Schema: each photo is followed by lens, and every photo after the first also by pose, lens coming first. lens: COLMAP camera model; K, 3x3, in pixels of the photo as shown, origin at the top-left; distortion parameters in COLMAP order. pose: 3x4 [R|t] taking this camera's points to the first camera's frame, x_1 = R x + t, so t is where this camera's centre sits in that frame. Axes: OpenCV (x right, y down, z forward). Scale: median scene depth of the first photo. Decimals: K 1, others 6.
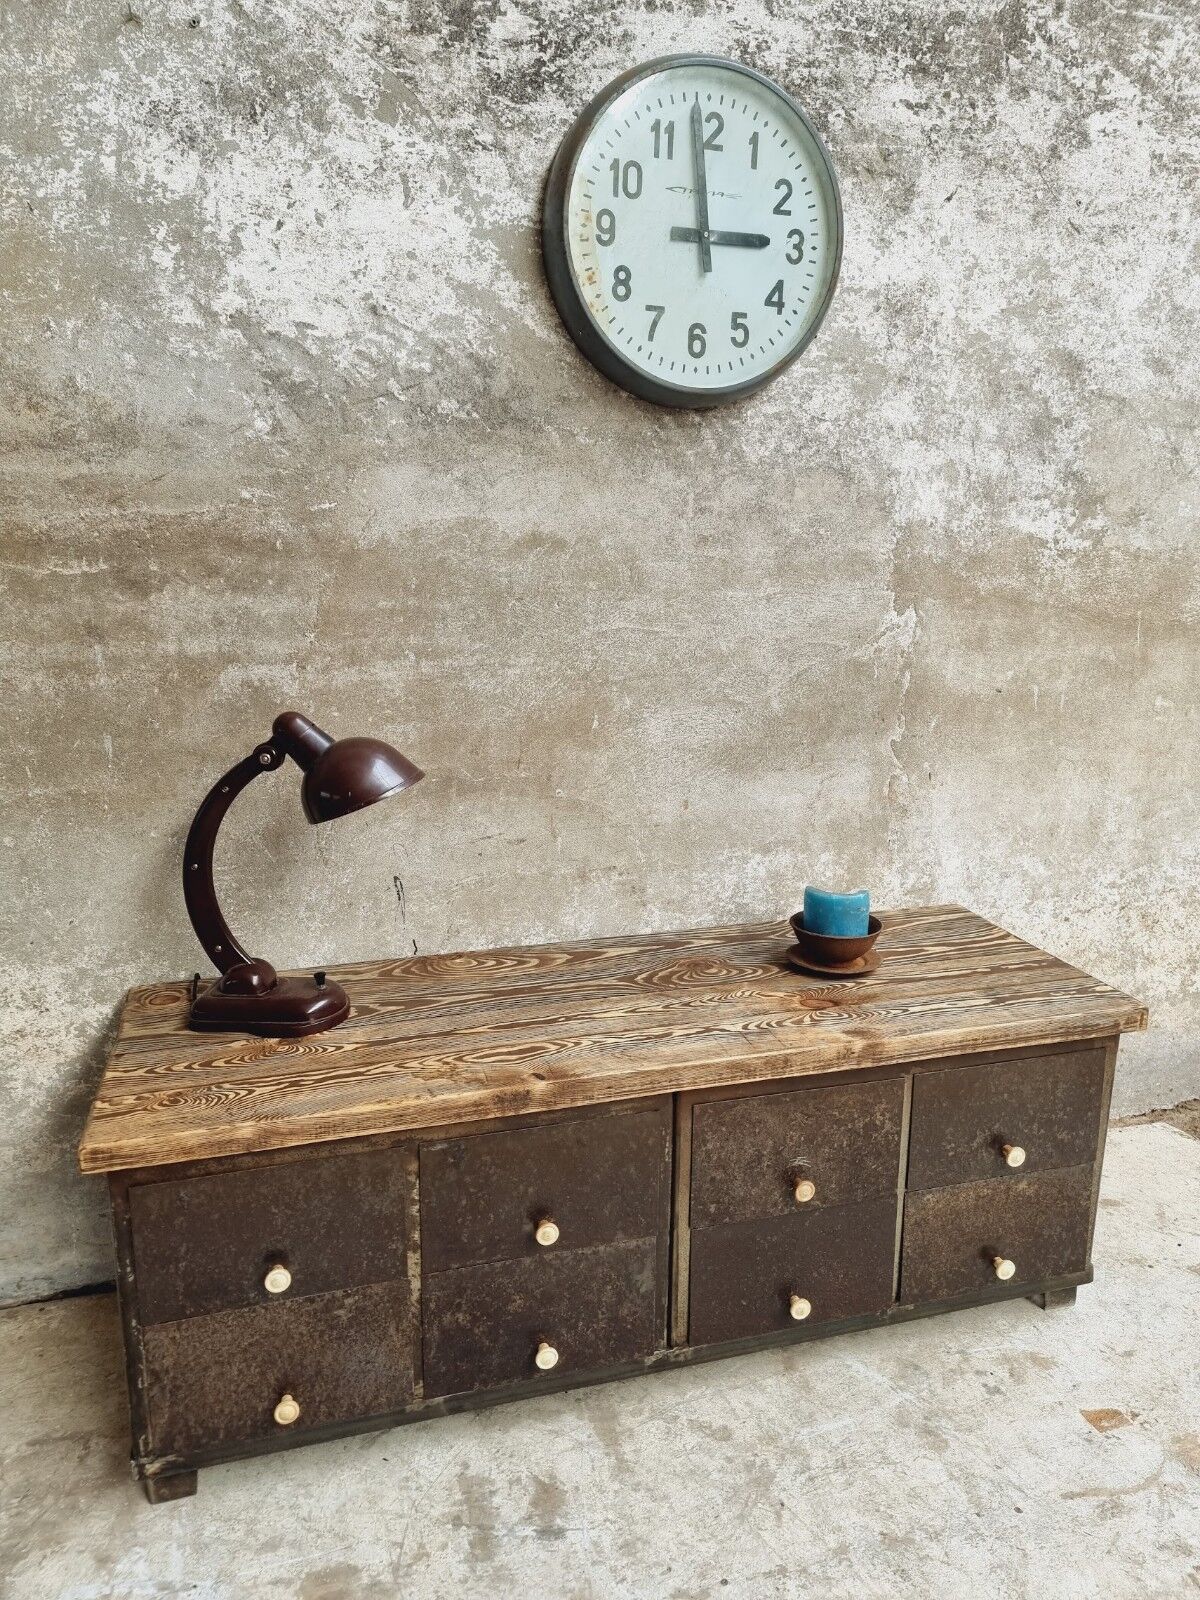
lens RADIAL K [[1132.1, 0, 585.2], [0, 1132.1, 795.0], [0, 0, 1]] dist [0.056775, -0.051702]
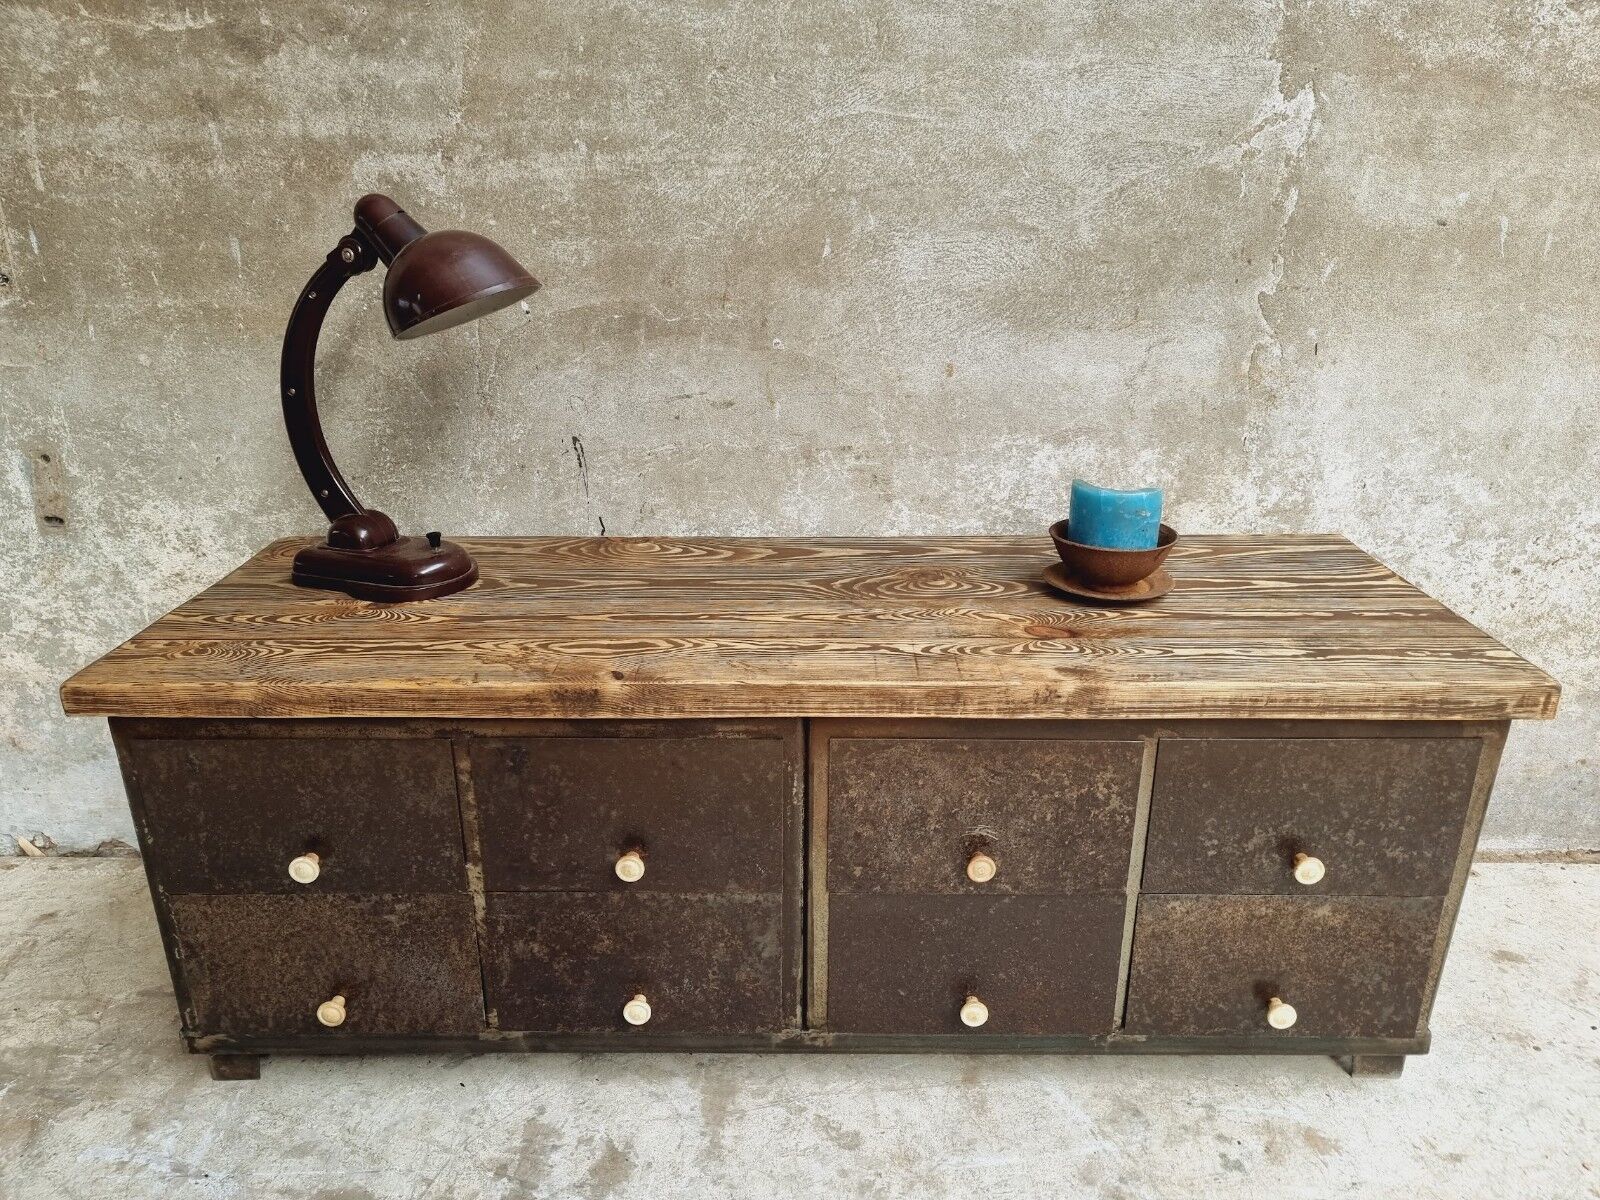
lens RADIAL K [[1132.1, 0, 795.3], [0, 1132.1, 618.8], [0, 0, 1]] dist [0.056775, -0.051702]
pose [[0.960570, 0.098327, -0.260072, 0.239622], [-0.059242, 0.986280, 0.154082, 0.072615], [0.271654, -0.132599, 0.953216, 0.260655]]
